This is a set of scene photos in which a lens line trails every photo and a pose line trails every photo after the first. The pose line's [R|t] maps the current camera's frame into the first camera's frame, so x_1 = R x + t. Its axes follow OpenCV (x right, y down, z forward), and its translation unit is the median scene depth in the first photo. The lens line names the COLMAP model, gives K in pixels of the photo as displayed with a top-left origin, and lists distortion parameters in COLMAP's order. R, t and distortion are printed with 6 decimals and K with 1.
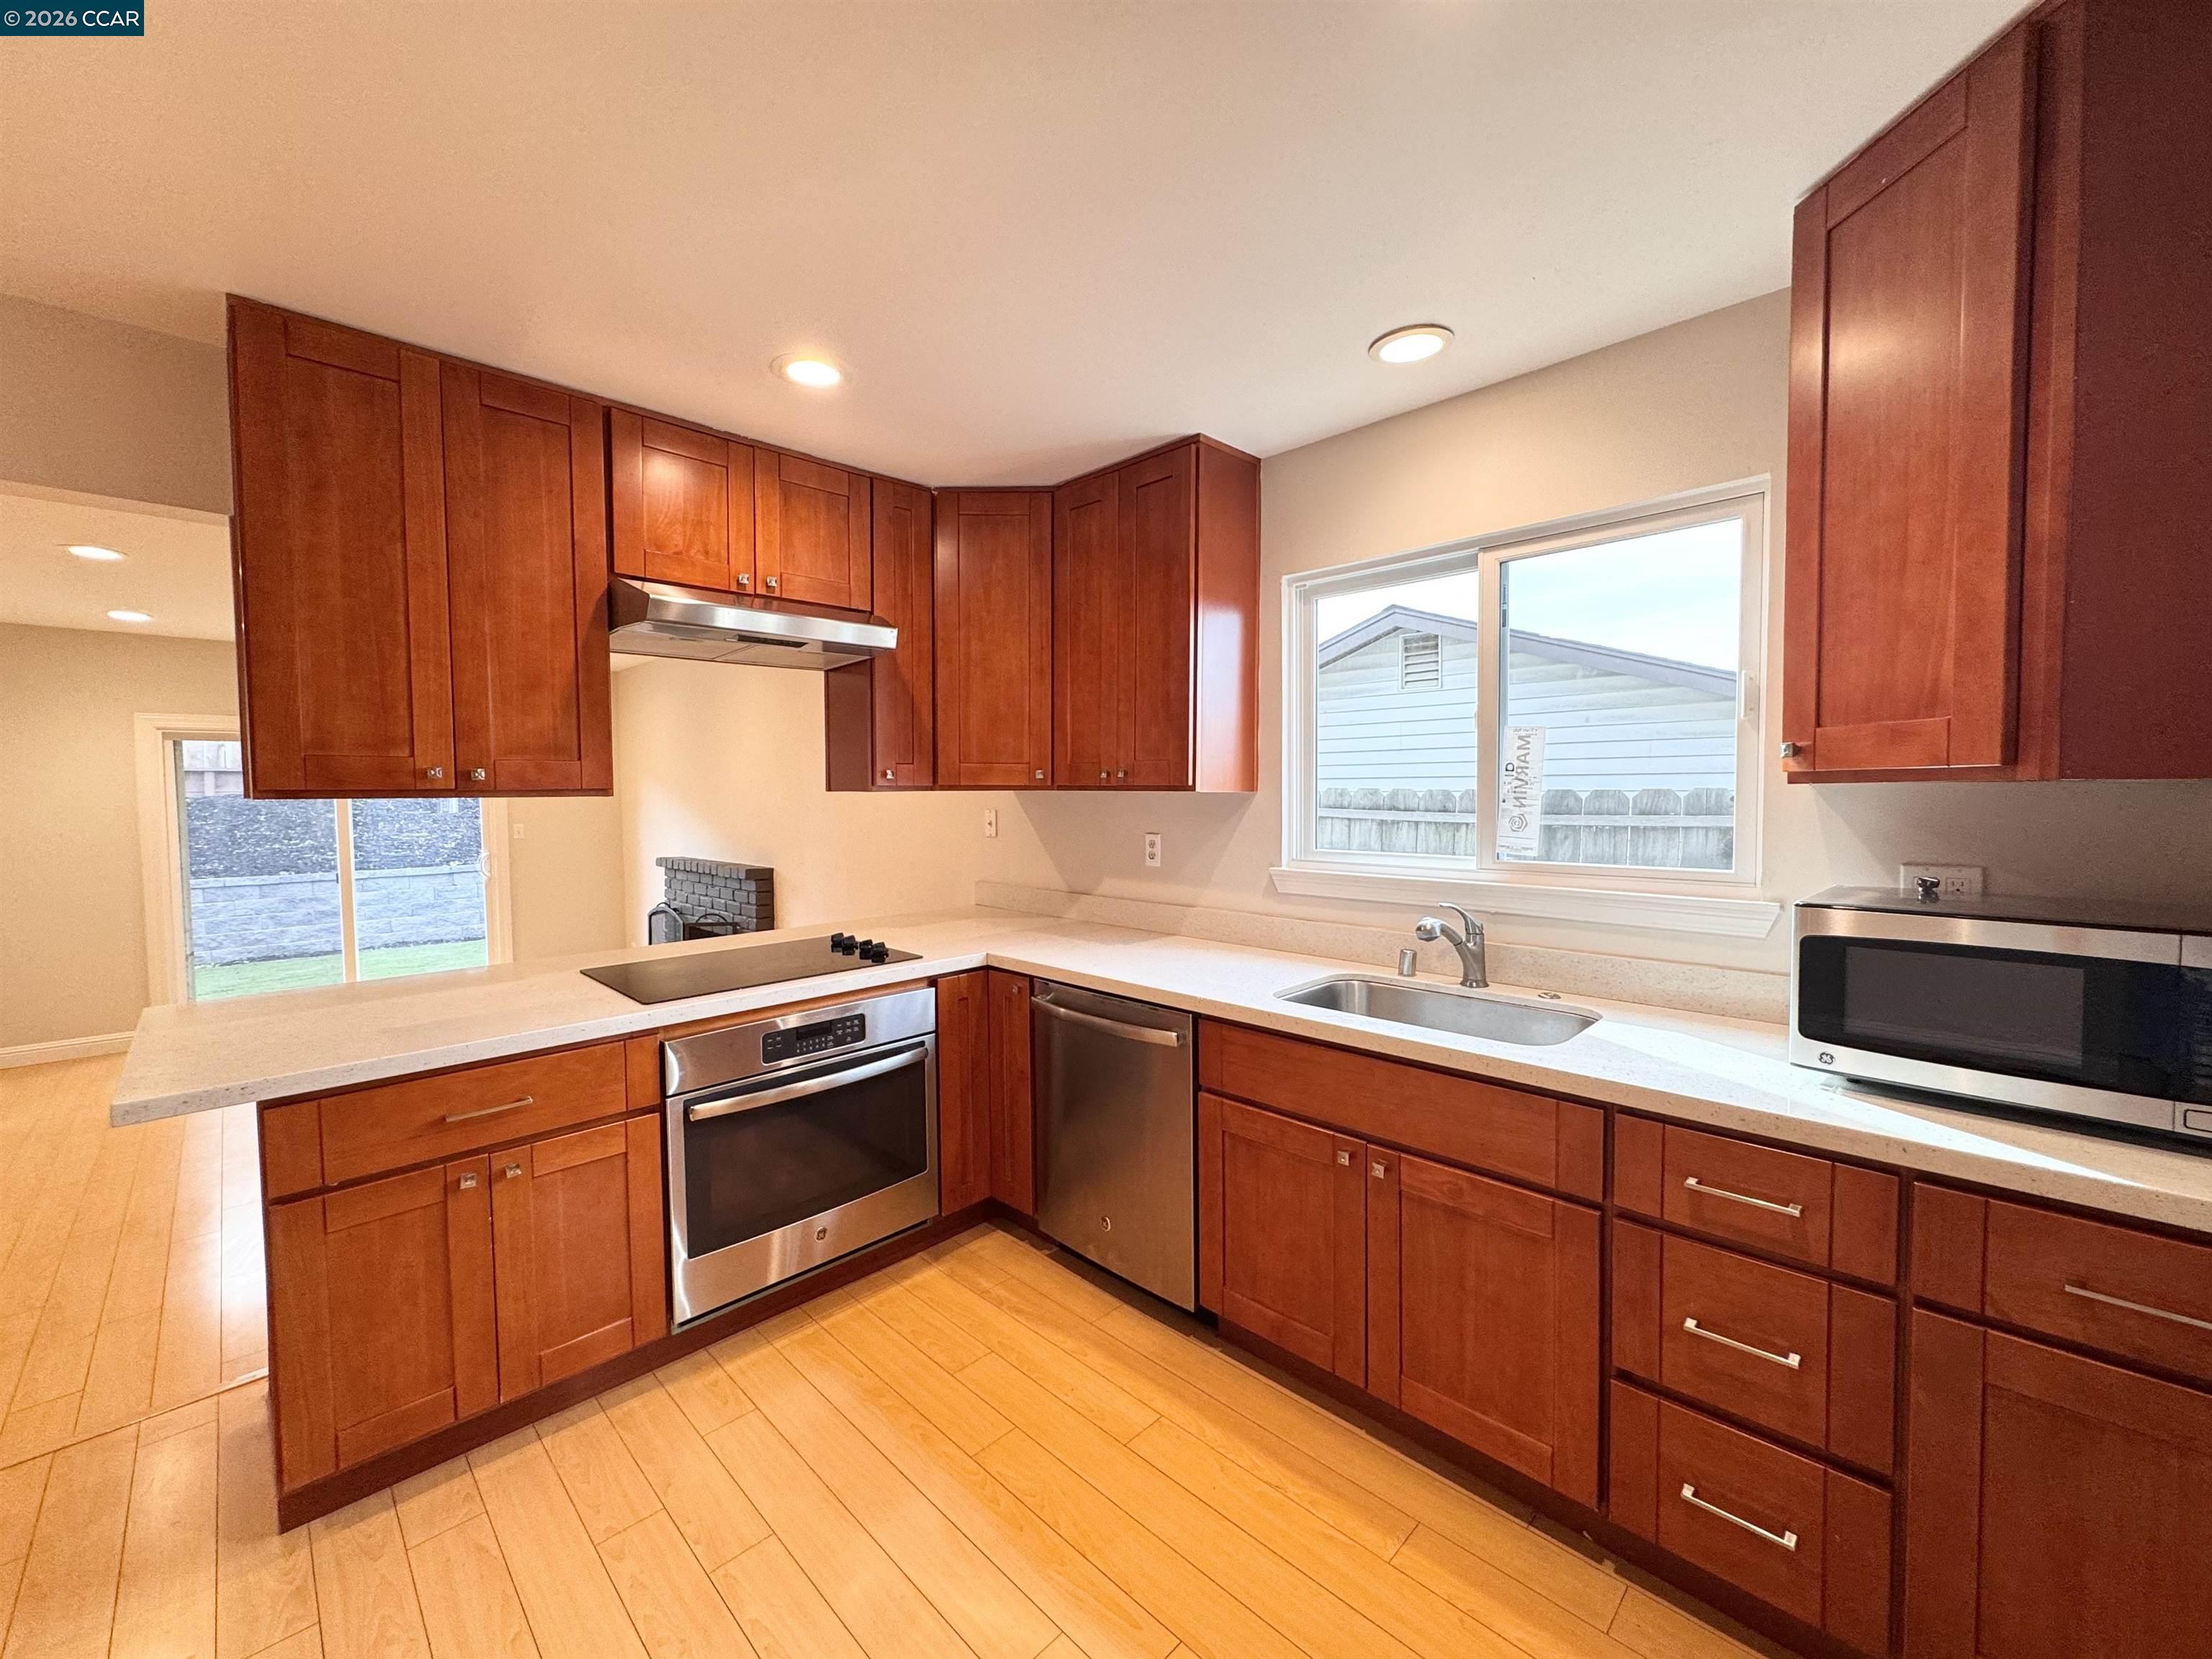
lens RADIAL K [[880.8, 0, 1100.3], [0, 880.8, 825.7], [0, 0, 1]] dist [-0.002208, 0.000003]
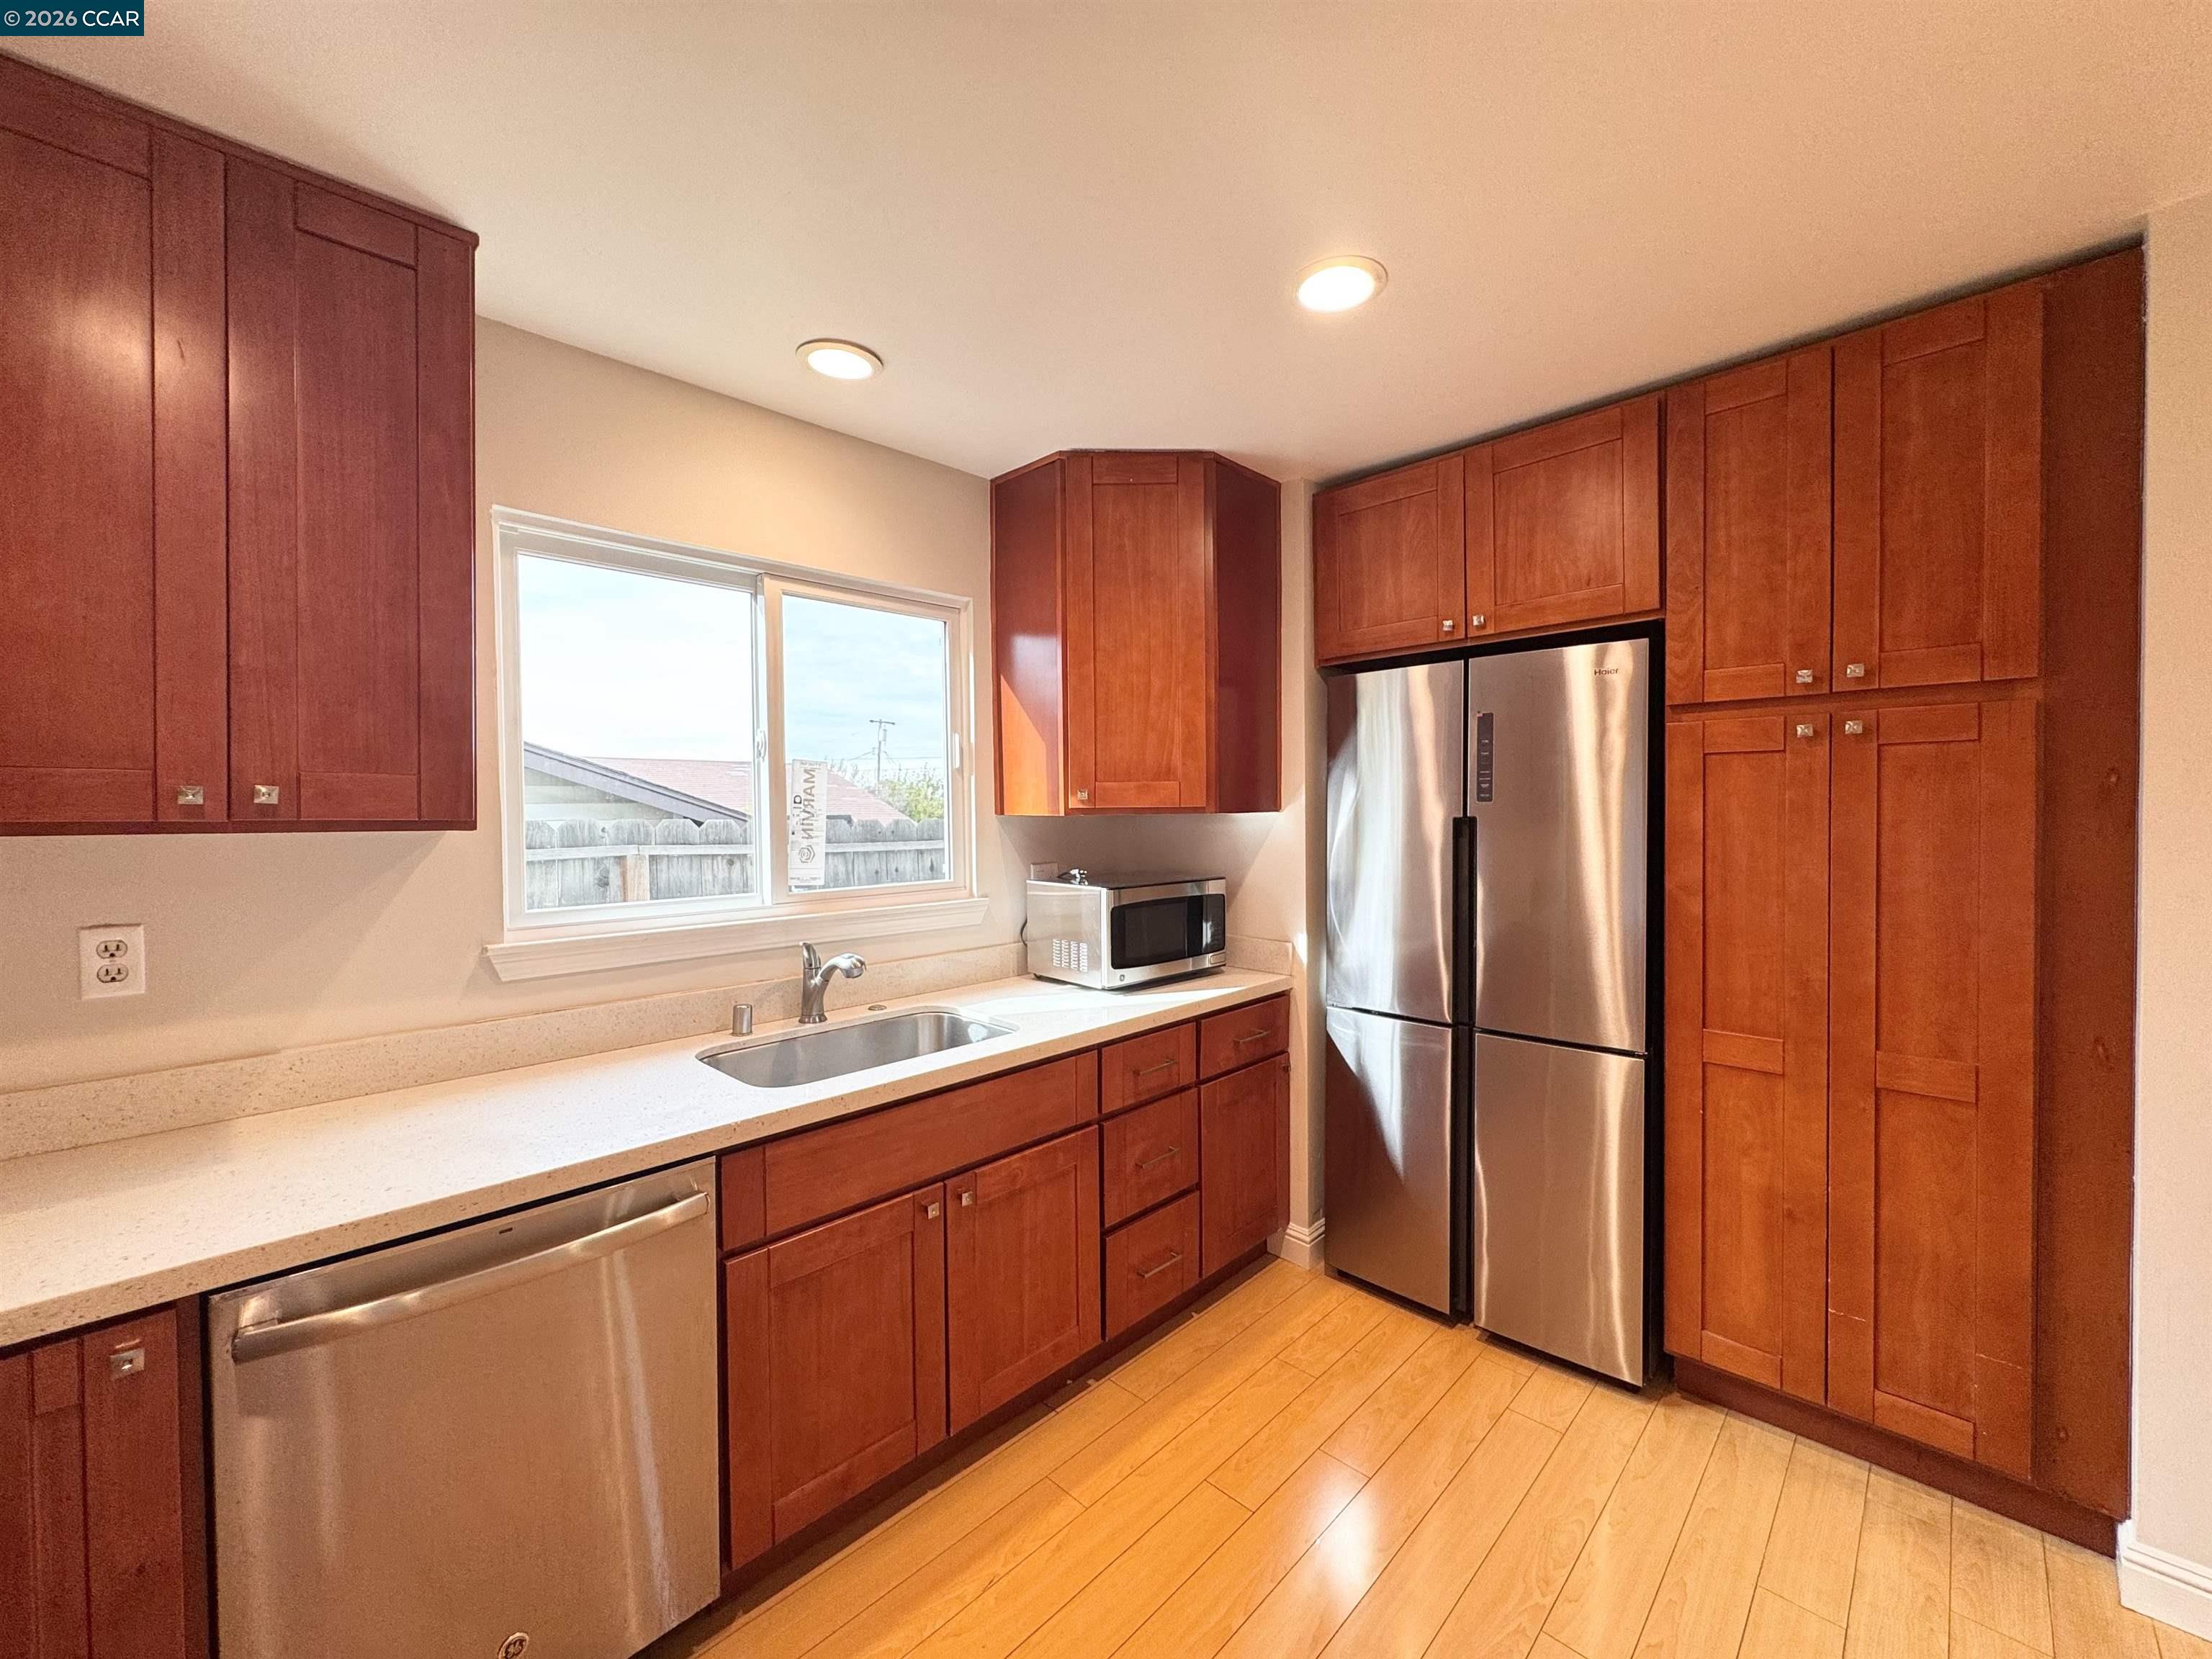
lens RADIAL K [[880.8, 0, 1100.3], [0, 880.8, 825.7], [0, 0, 1]] dist [-0.002208, 0.000003]
pose [[-0.005108, -0.013437, 0.999897, -0.562644], [0.050172, 0.998647, 0.013676, -0.033767], [-0.998728, 0.050236, -0.004427, 0.678442]]
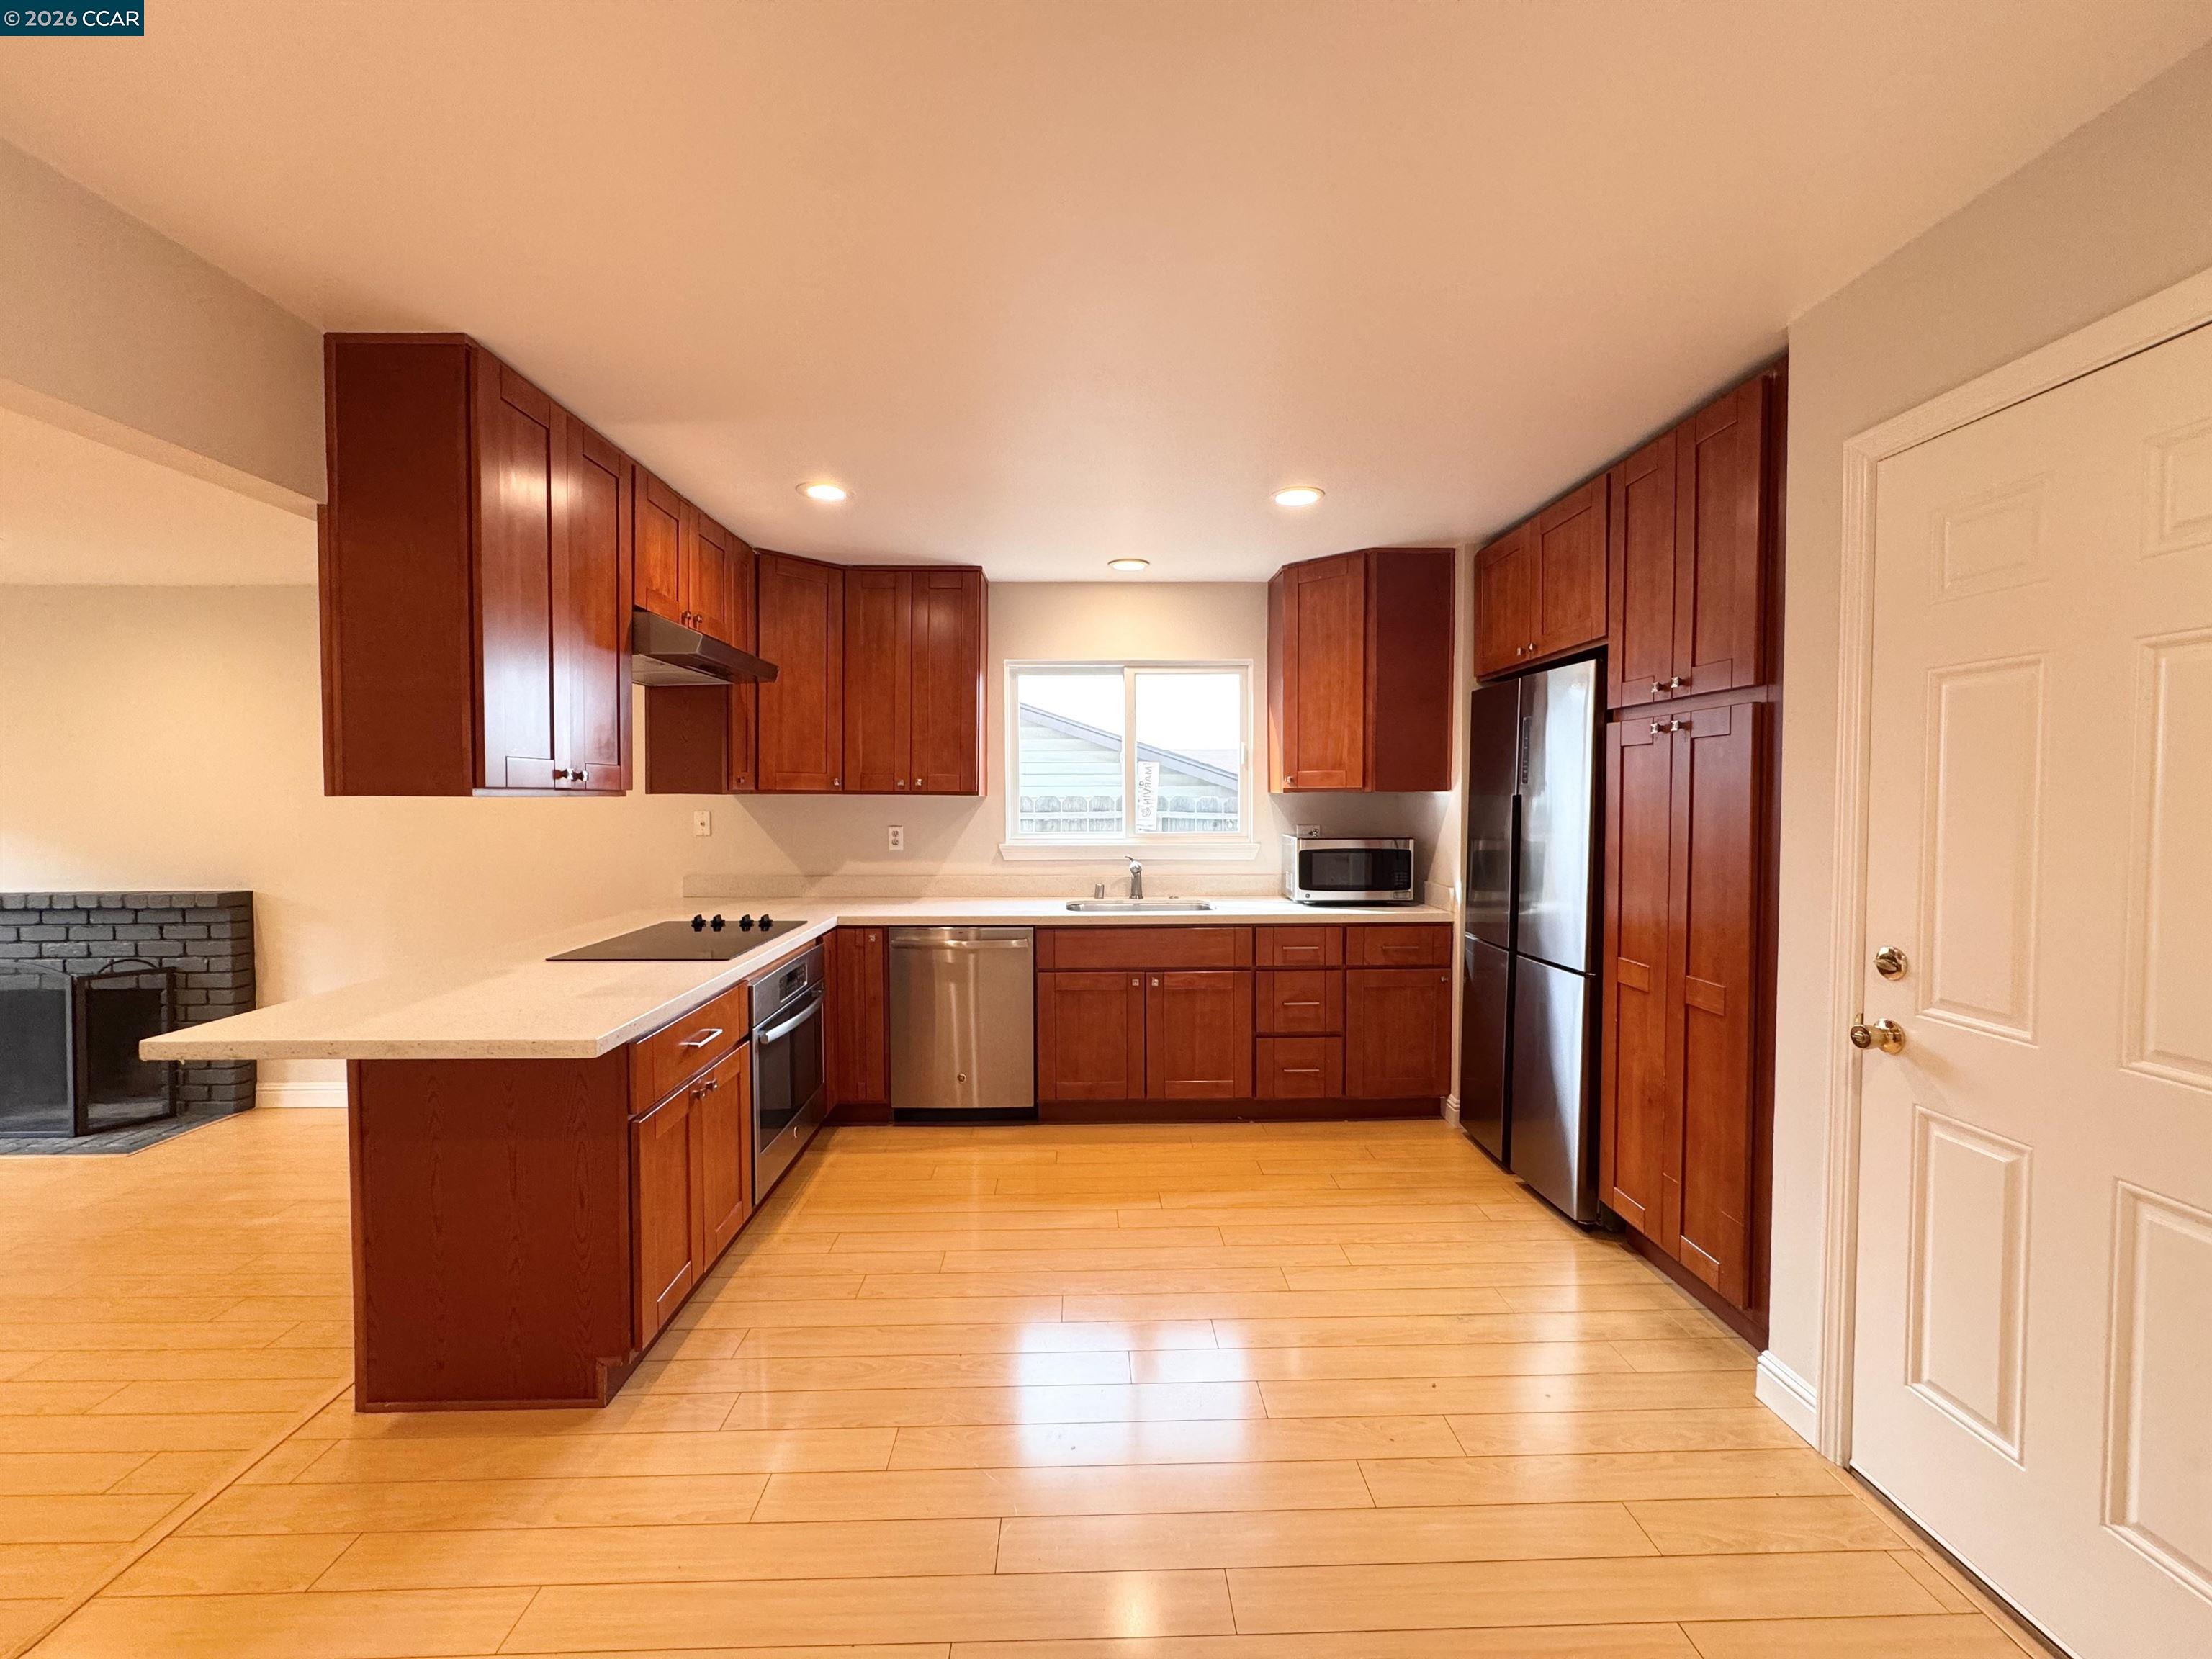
lens RADIAL K [[880.8, 0, 1100.3], [0, 880.8, 825.7], [0, 0, 1]] dist [-0.002208, 0.000003]
pose [[0.690673, -0.019590, 0.722902, -1.001864], [0.026991, 0.999635, 0.001302, 0.021065], [-0.722664, 0.018612, 0.690949, -0.255760]]
